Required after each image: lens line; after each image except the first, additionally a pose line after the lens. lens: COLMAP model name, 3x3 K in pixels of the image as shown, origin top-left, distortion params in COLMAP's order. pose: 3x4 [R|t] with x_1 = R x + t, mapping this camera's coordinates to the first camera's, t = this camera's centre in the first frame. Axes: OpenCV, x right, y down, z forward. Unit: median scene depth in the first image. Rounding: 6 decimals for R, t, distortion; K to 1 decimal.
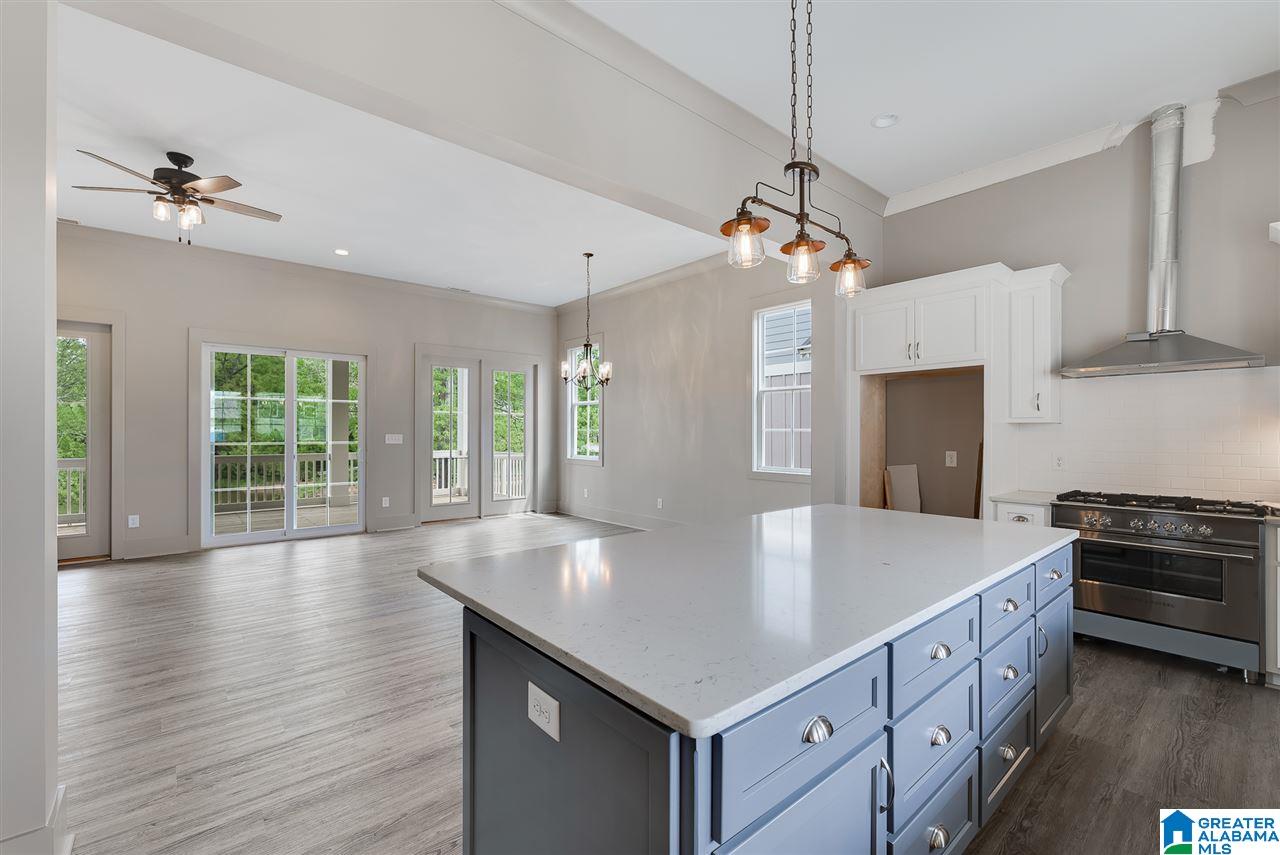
lens RADIAL K [[536.7, 0, 637.7], [0, 536.7, 433.4], [0, 0, 1]] dist [0.002362, 0.000139]
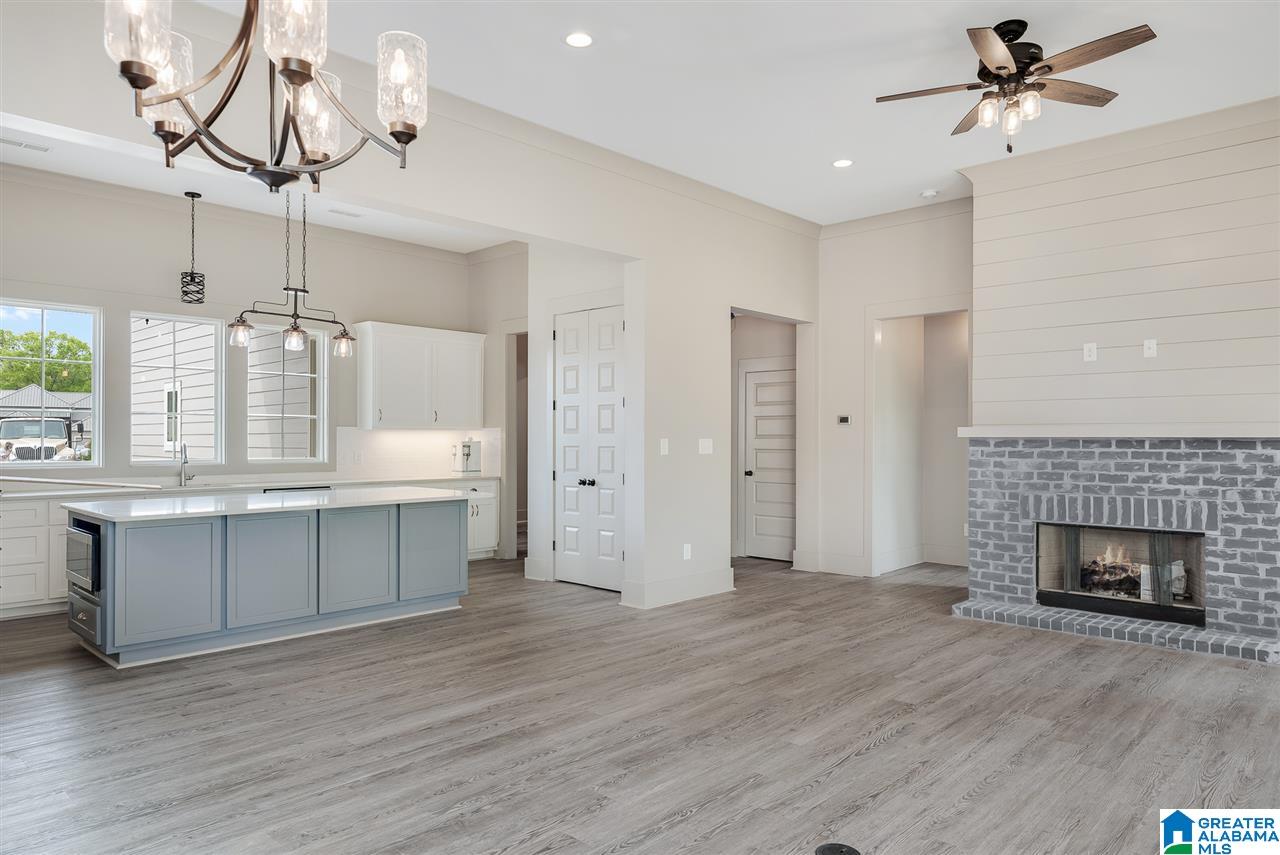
lens RADIAL K [[818.9, 0, 625.9], [0, 818.9, 433.6], [0, 0, 1]] dist [0.004163, 0.000487]
pose [[-0.996029, -0.003284, -0.088967, -0.166473], [-0.003001, 0.999990, -0.003313, 0.000889], [0.088977, -0.003033, -0.996029, 1.182226]]
